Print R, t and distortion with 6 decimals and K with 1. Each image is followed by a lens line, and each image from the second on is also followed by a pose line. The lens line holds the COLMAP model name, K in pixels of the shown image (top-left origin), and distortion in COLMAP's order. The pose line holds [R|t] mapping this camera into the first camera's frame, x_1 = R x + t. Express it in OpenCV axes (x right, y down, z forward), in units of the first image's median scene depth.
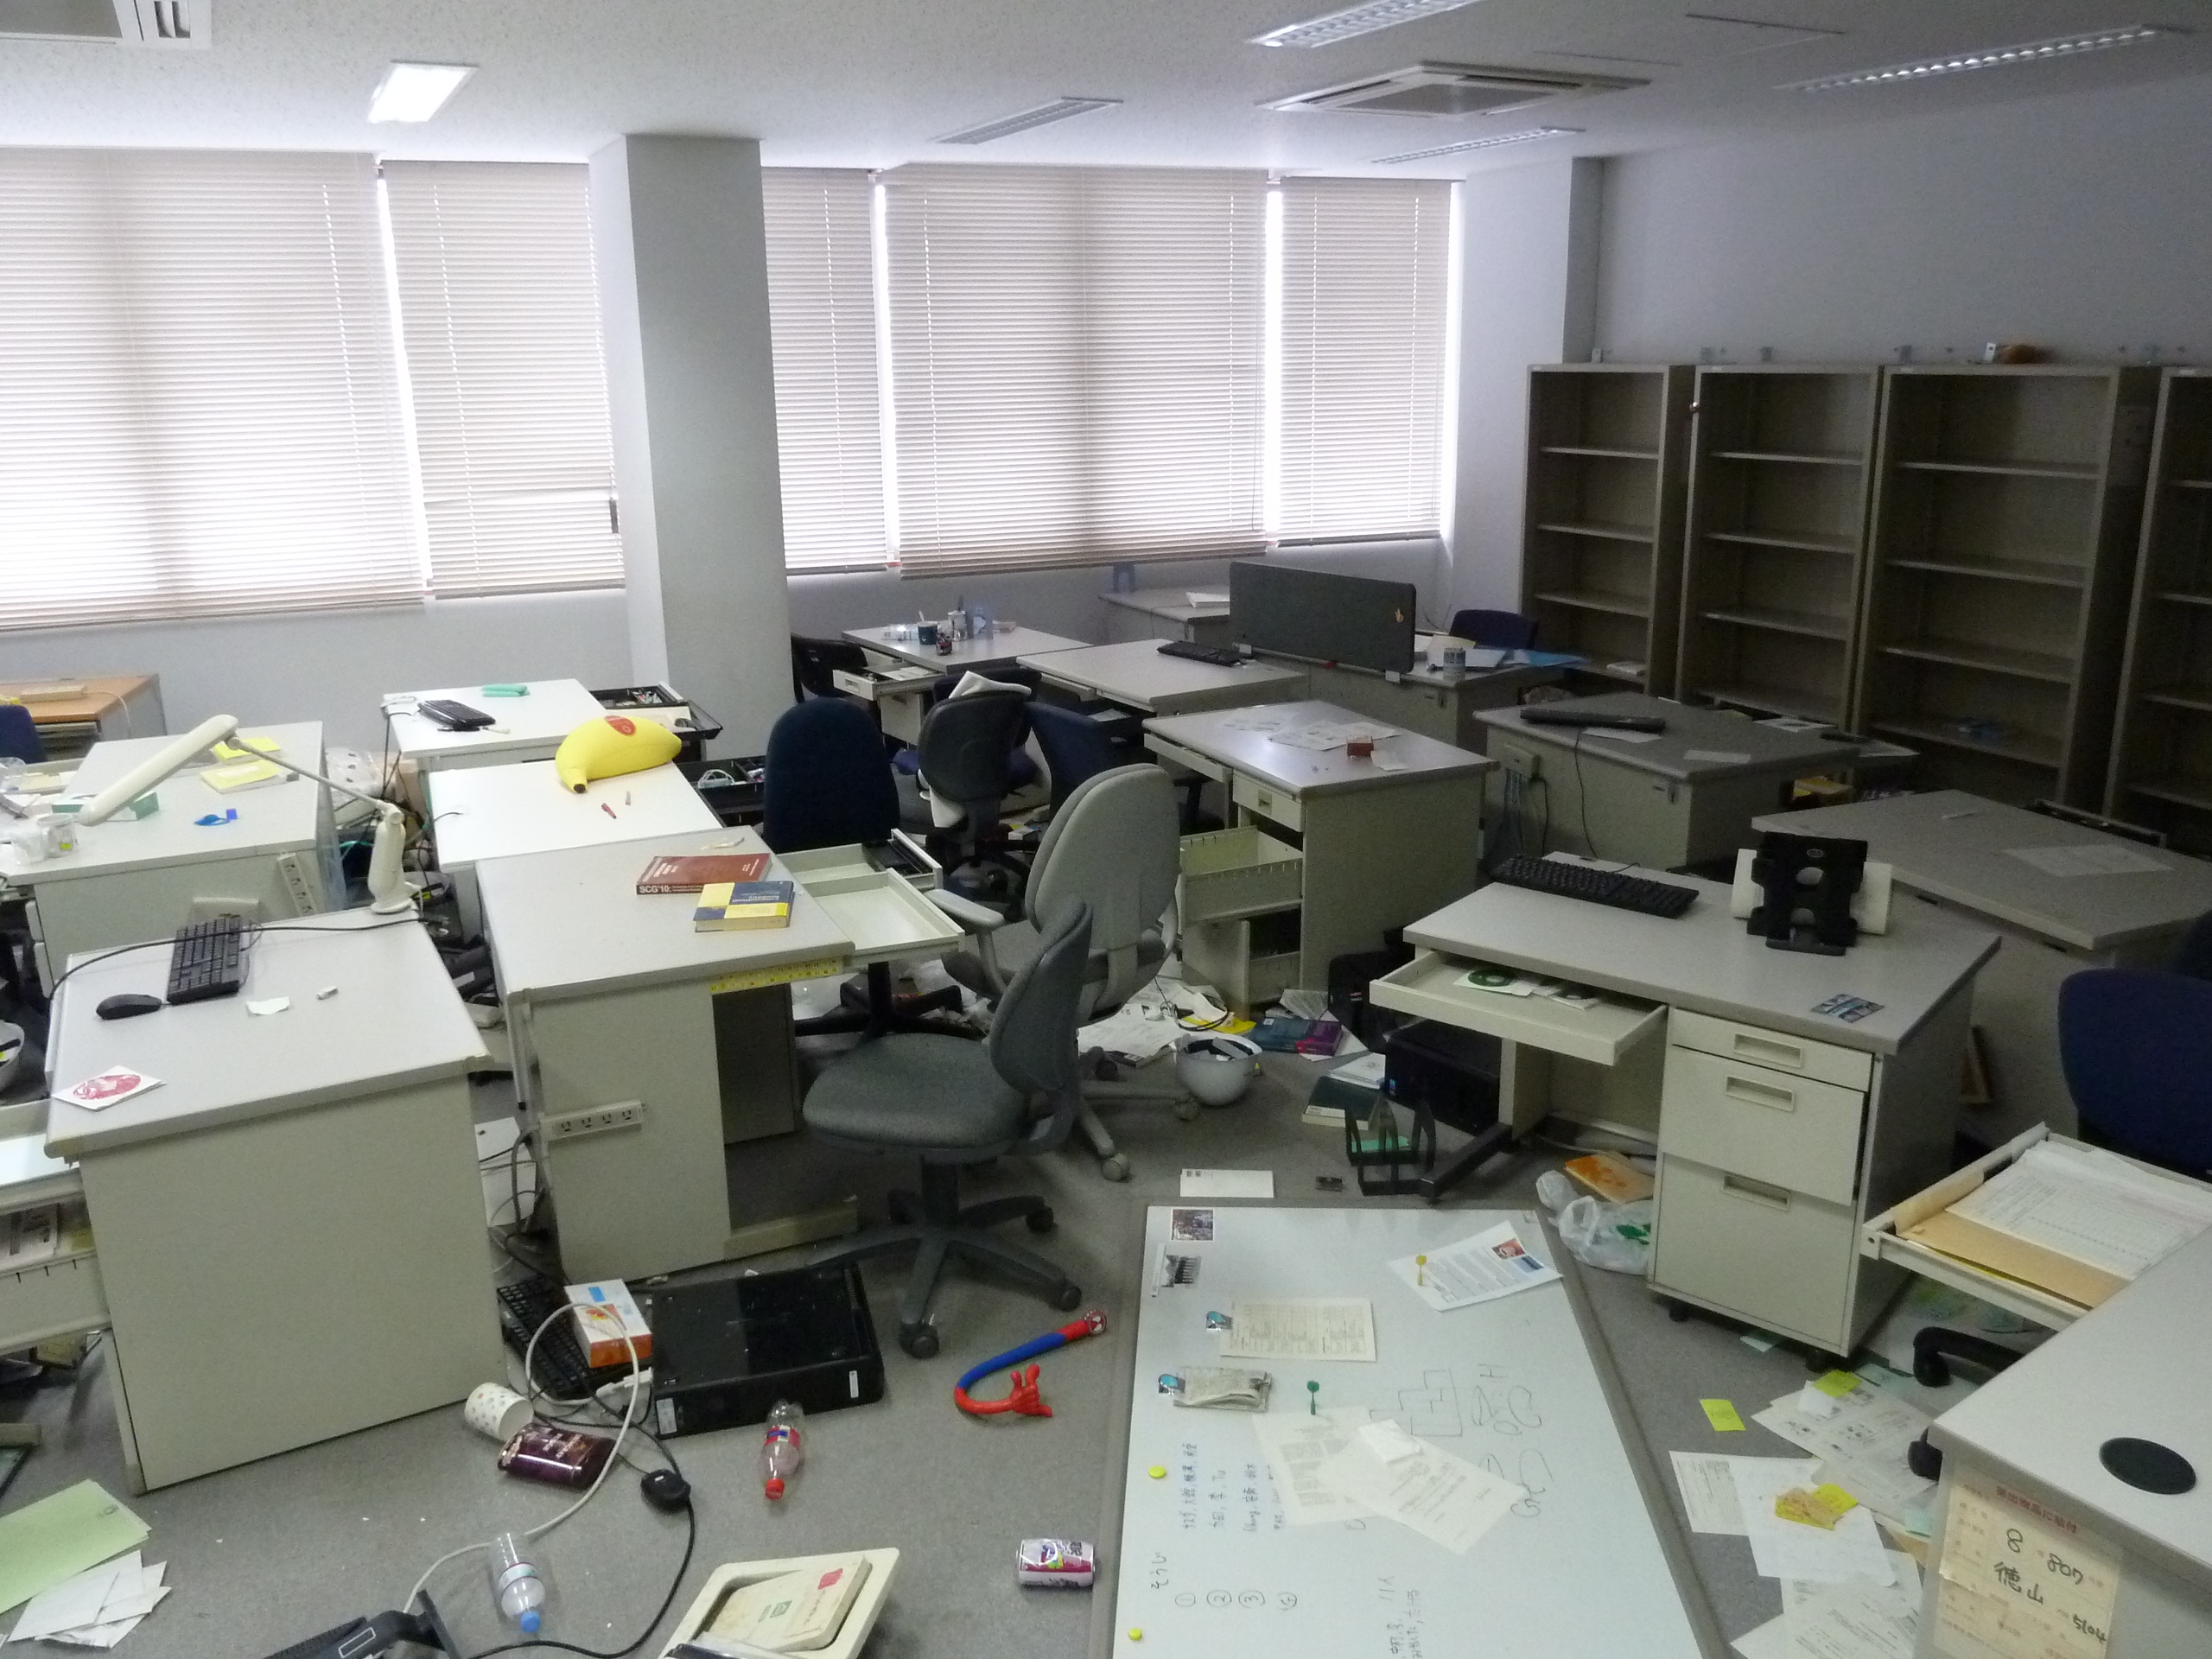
lens RADIAL K [[1633.0, 0, 1106.0], [0, 1633.0, 829.5], [0, 0, 1]] dist [-0.087096, 0.047094]
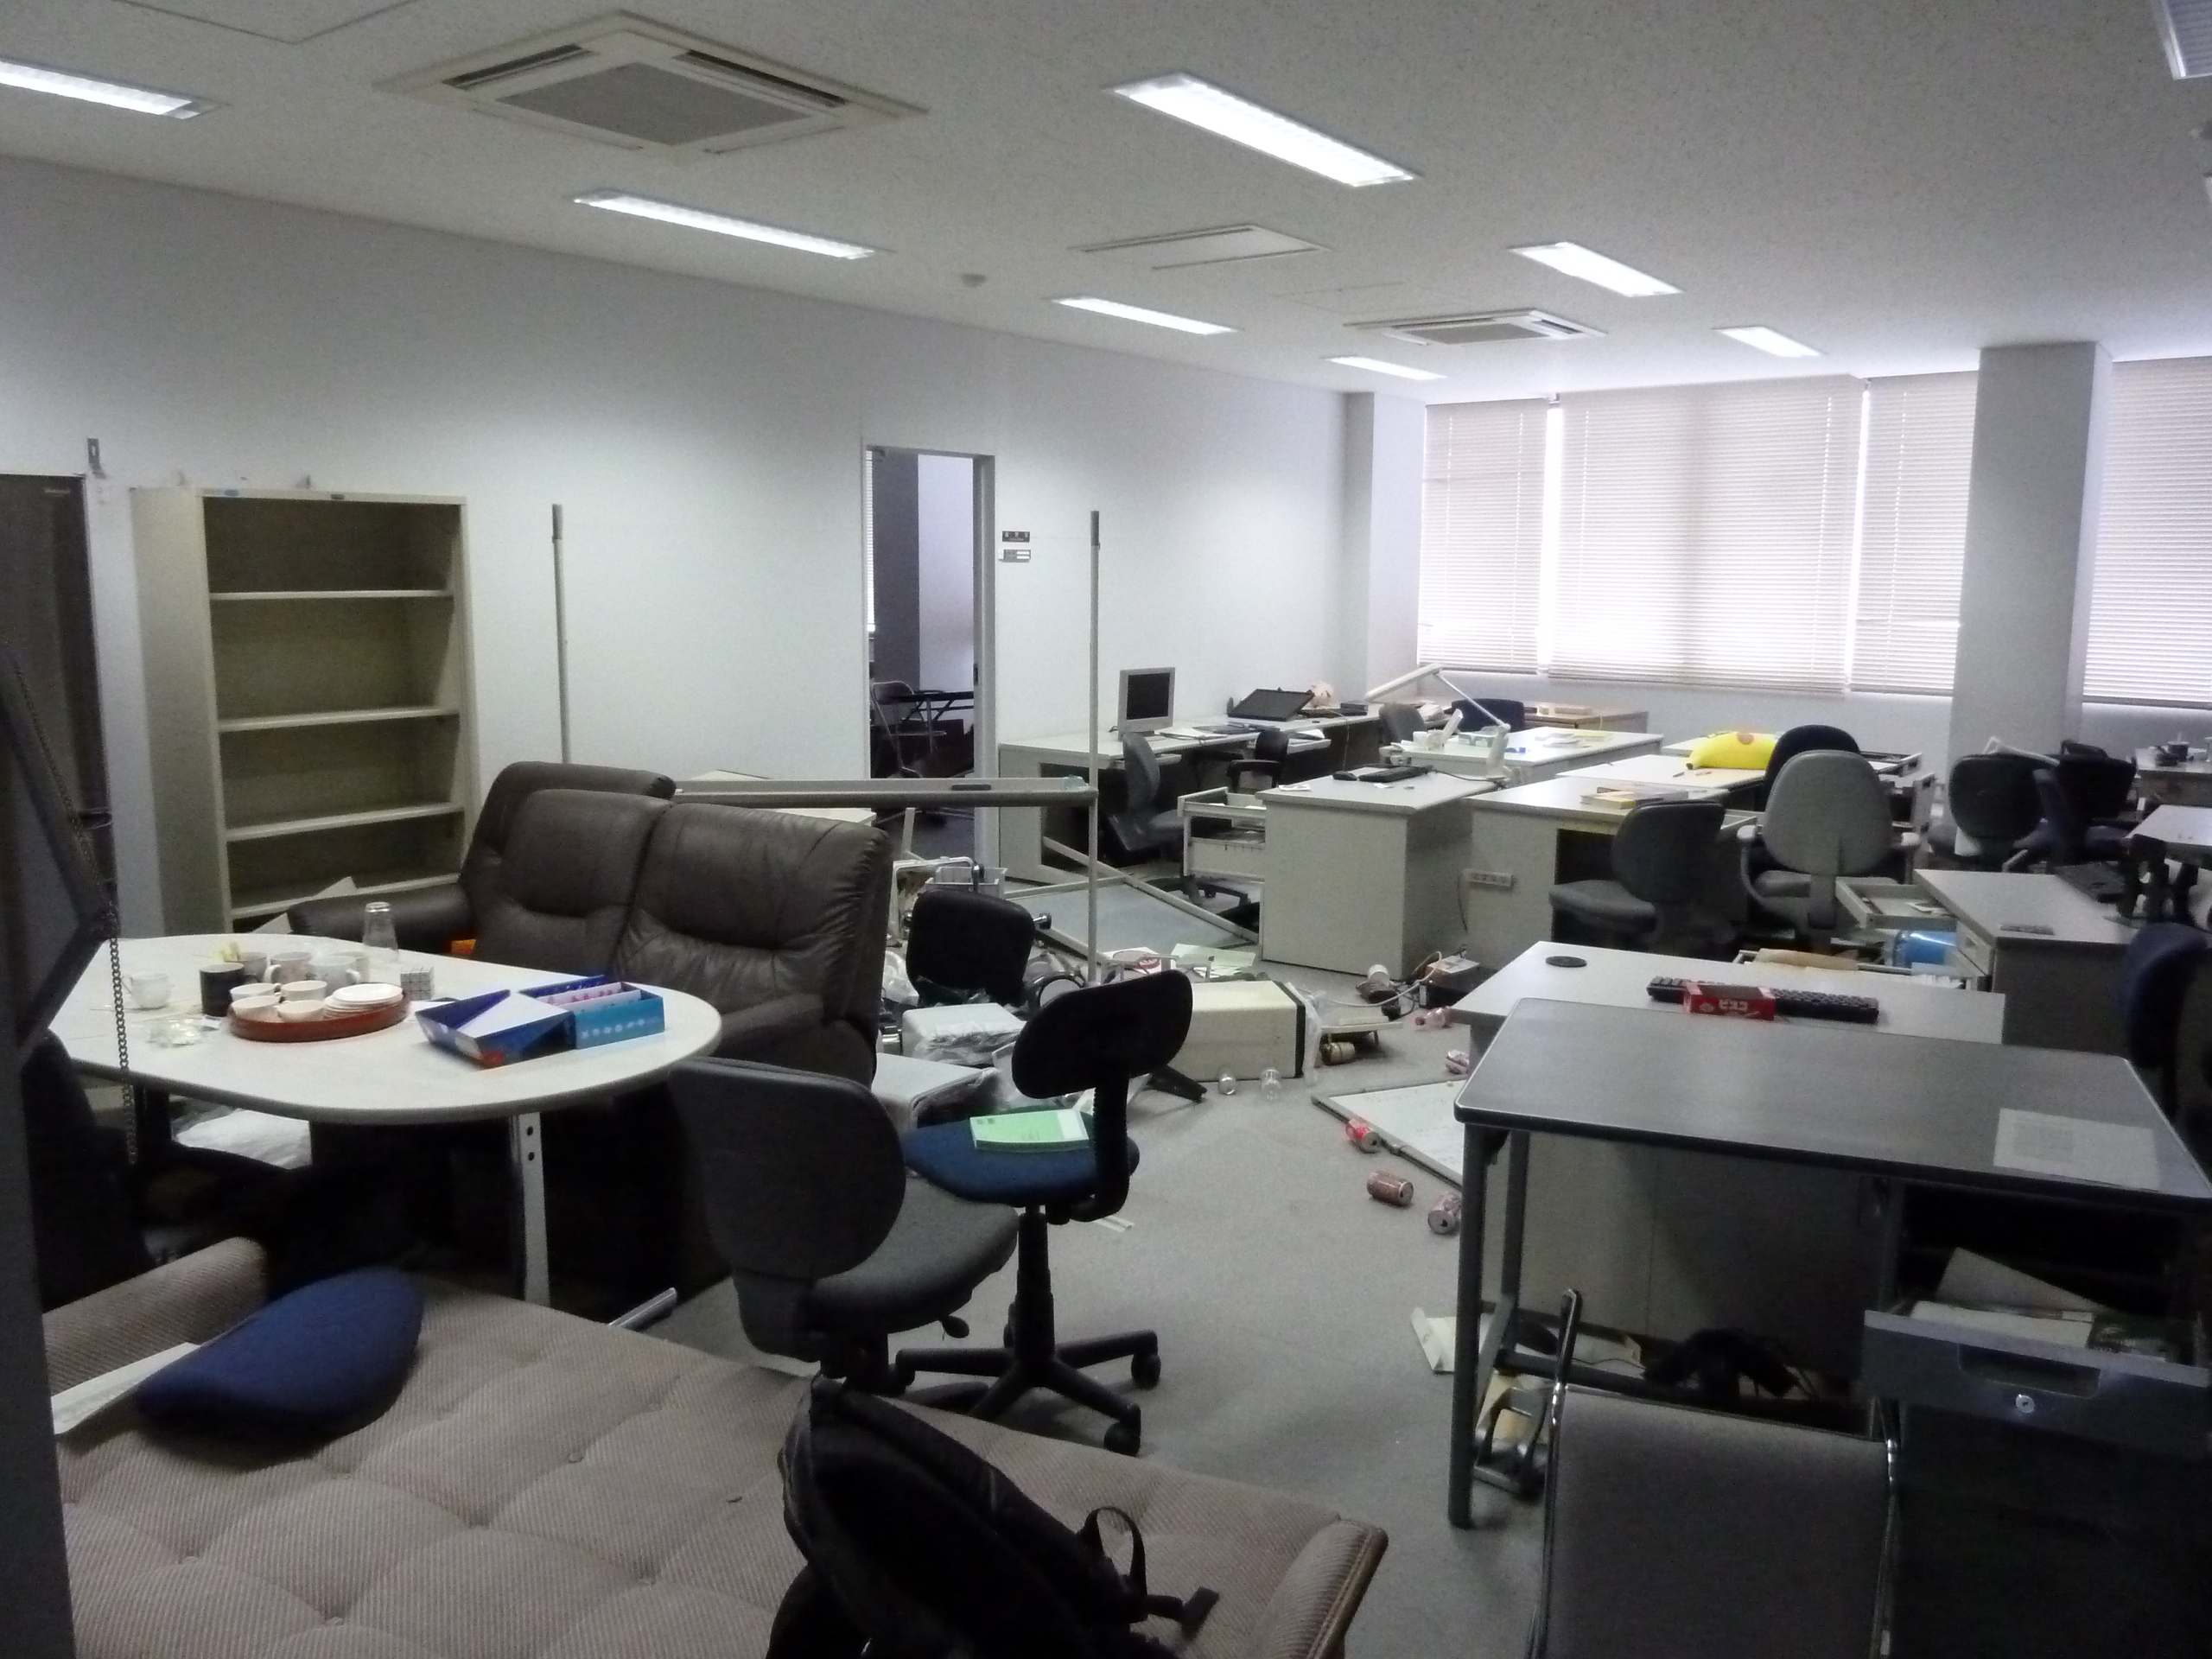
lens RADIAL K [[1633.0, 0, 1106.0], [0, 1633.0, 829.5], [0, 0, 1]] dist [-0.087096, 0.047094]
pose [[0.438106, 0.143965, -0.887320, 0.593774], [-0.239701, 0.970062, 0.039040, 0.076453], [0.866376, 0.195587, 0.459498, -0.157939]]
